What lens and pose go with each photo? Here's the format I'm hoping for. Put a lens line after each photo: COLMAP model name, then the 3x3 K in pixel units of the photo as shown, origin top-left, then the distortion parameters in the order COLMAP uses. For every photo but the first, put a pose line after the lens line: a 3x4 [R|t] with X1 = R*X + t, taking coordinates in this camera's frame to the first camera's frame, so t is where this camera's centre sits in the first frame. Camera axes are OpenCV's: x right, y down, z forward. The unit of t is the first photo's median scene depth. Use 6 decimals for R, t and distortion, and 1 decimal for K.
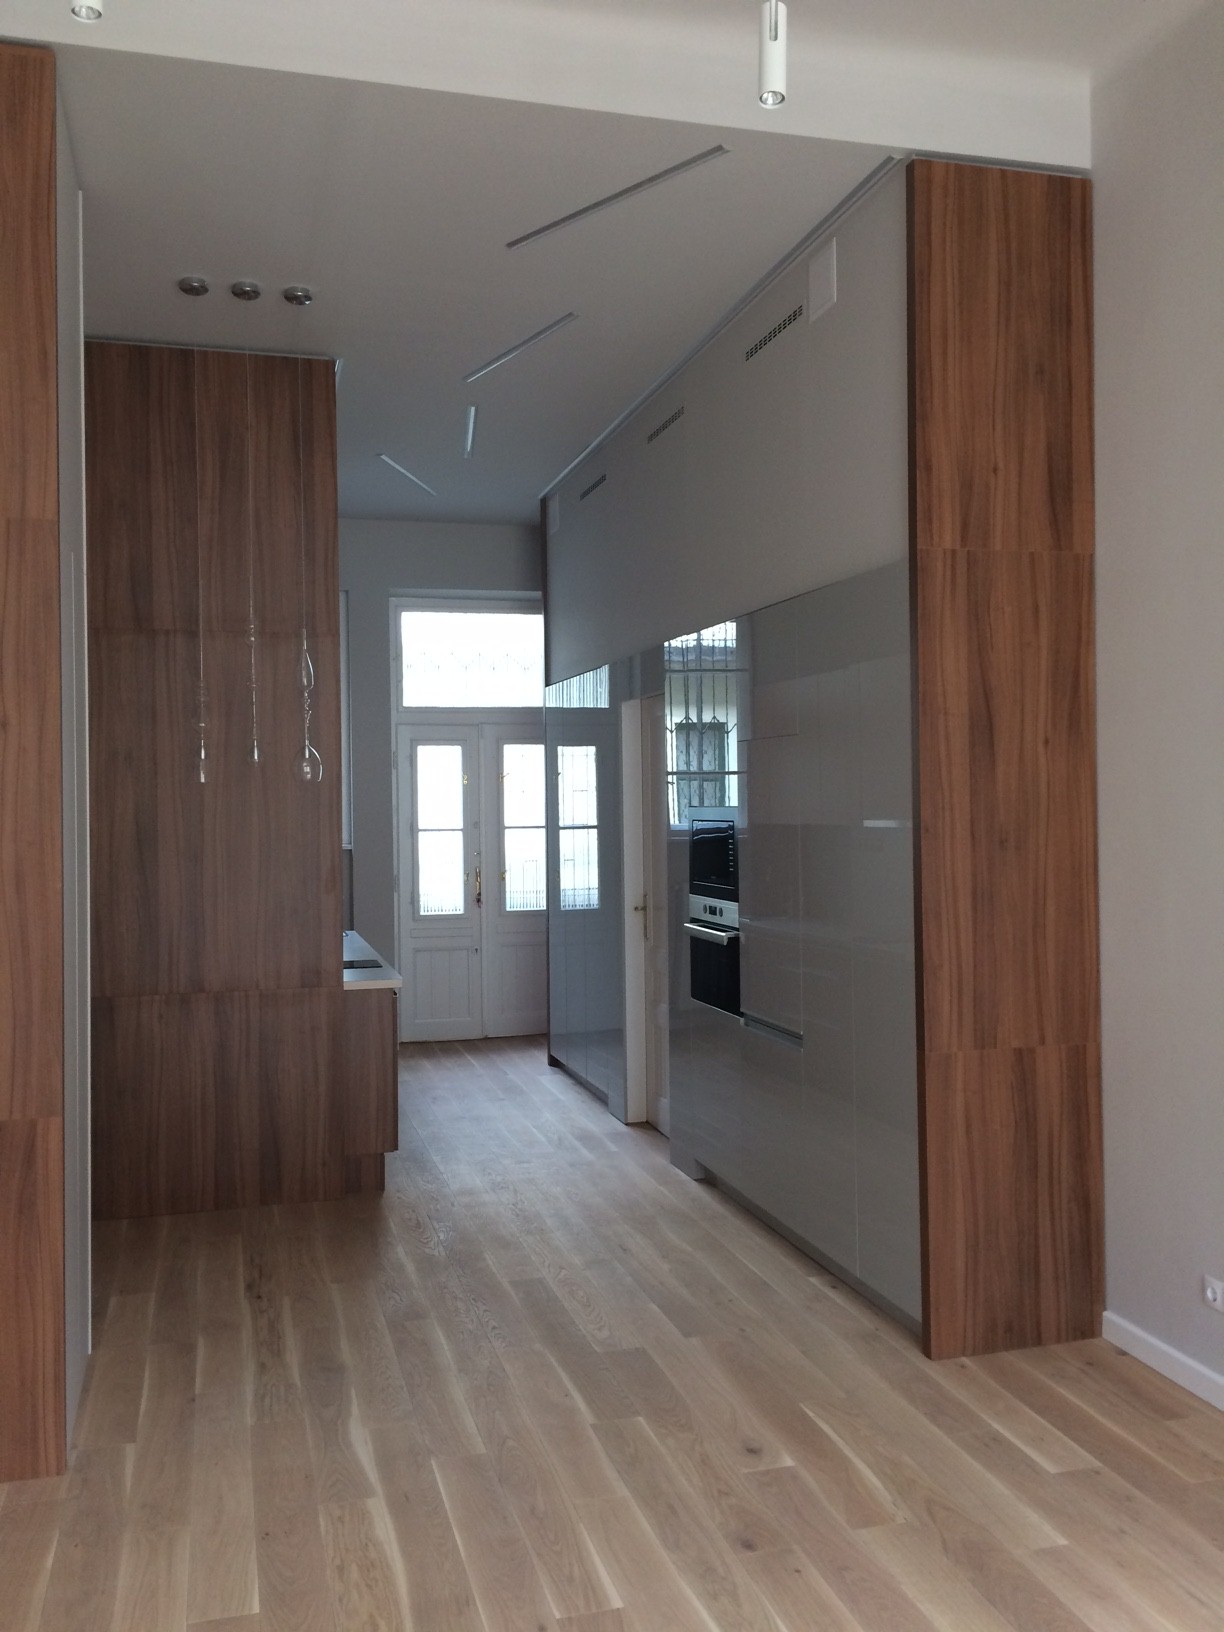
lens RADIAL K [[1423.8, 0, 644.6], [0, 1423.8, 807.2], [0, 0, 1]] dist [0.086912, -0.122378]
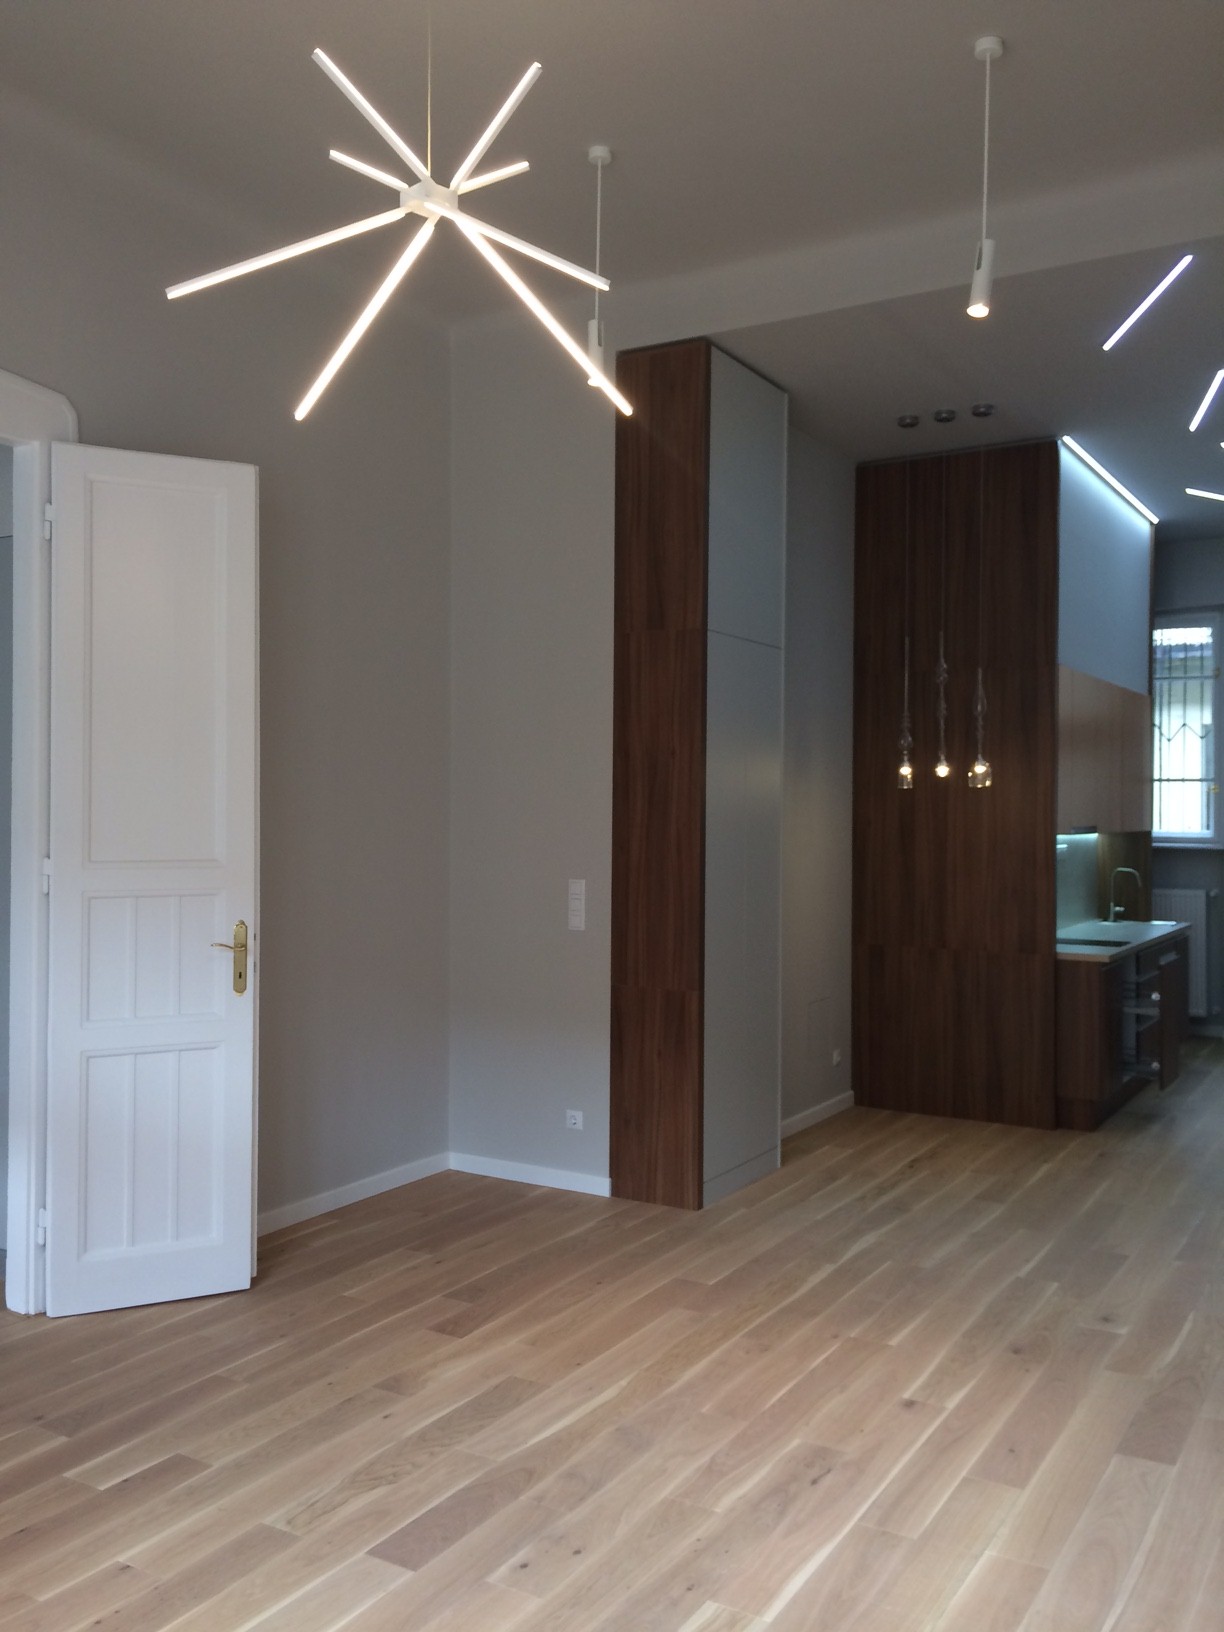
lens RADIAL K [[1423.8, 0, 604.2], [0, 1423.8, 806.4], [0, 0, 1]] dist [0.086912, -0.122378]
pose [[0.686104, 0.012165, -0.727402, 0.590774], [-0.013913, 0.999897, 0.003599, -0.000624], [0.727371, 0.007652, 0.686202, -0.163088]]
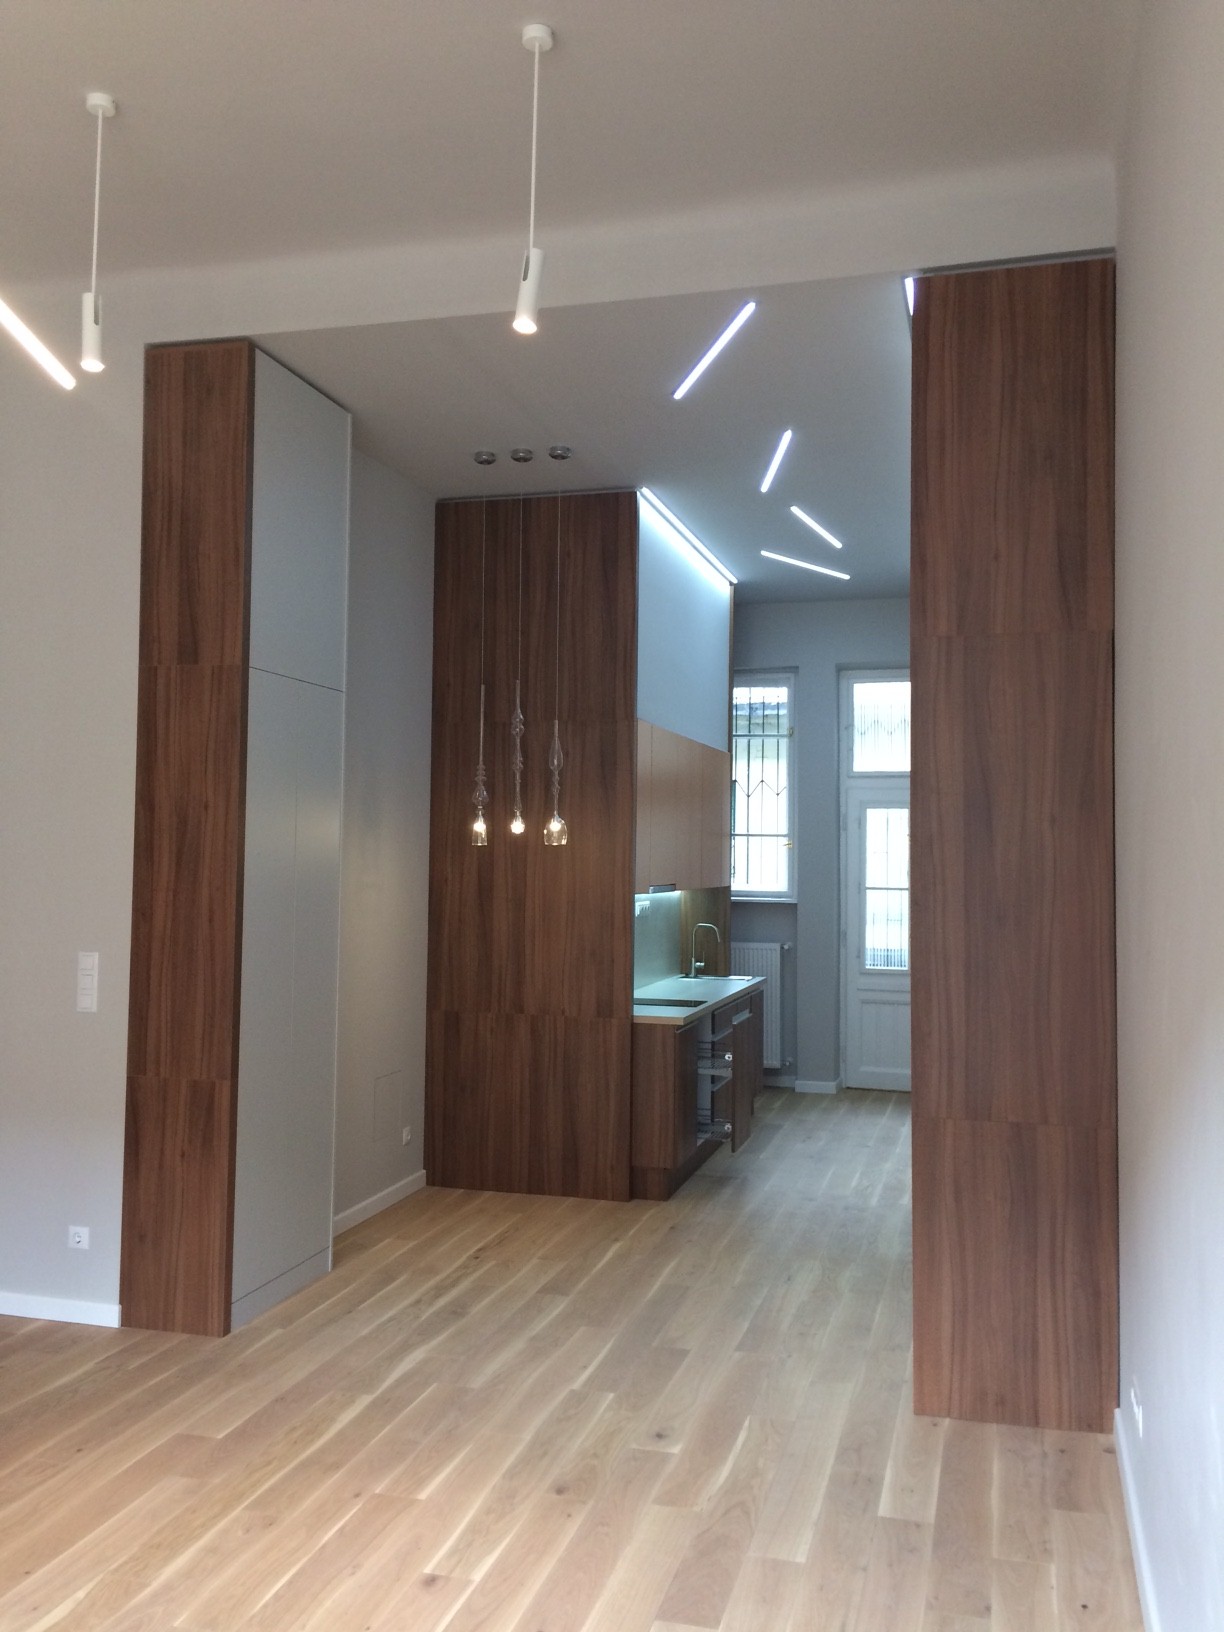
lens RADIAL K [[1423.8, 0, 606.0], [0, 1423.8, 807.4], [0, 0, 1]] dist [0.086912, -0.122378]
pose [[0.852919, 0.002348, -0.522039, 0.549899], [-0.021550, 0.999296, -0.030714, -0.017189], [0.521599, 0.037446, 0.852369, -0.021336]]
